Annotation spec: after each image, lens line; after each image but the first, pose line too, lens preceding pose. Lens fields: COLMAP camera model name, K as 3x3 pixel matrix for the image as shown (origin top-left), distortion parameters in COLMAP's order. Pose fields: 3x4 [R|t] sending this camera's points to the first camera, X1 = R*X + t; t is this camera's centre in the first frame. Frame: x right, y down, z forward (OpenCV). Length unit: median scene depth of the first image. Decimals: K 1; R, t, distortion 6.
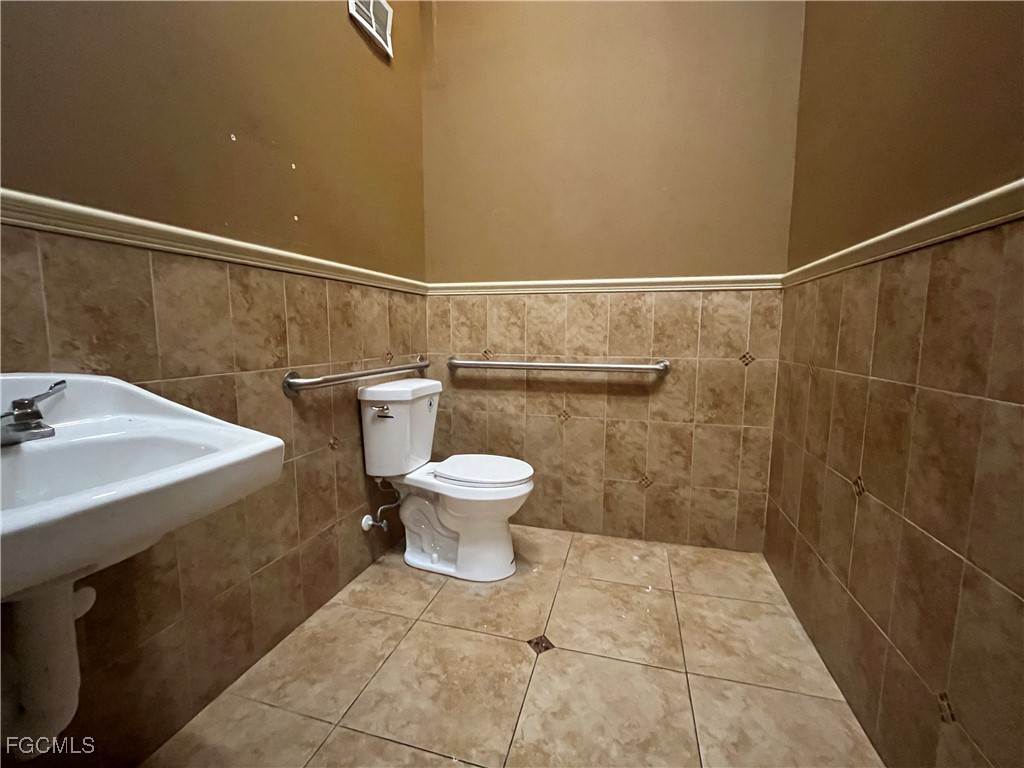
lens RADIAL K [[441.0, 0, 515.4], [0, 441.0, 385.8], [0, 0, 1]] dist [-0.004144, -0.000383]
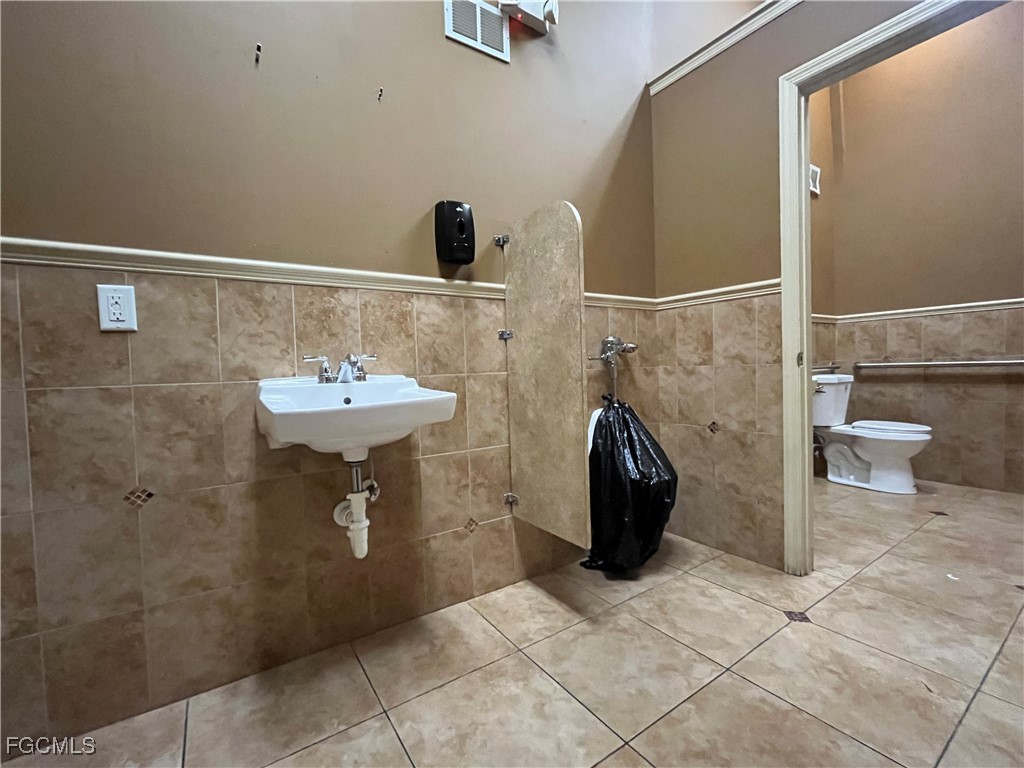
lens RADIAL K [[441.0, 0, 506.3], [0, 441.0, 383.5], [0, 0, 1]] dist [-0.004144, -0.000383]
pose [[0.751859, -0.008291, -0.659271, -0.055343], [-0.039509, 0.997558, -0.057602, 0.153844], [0.658139, 0.069356, 0.749695, -0.993512]]
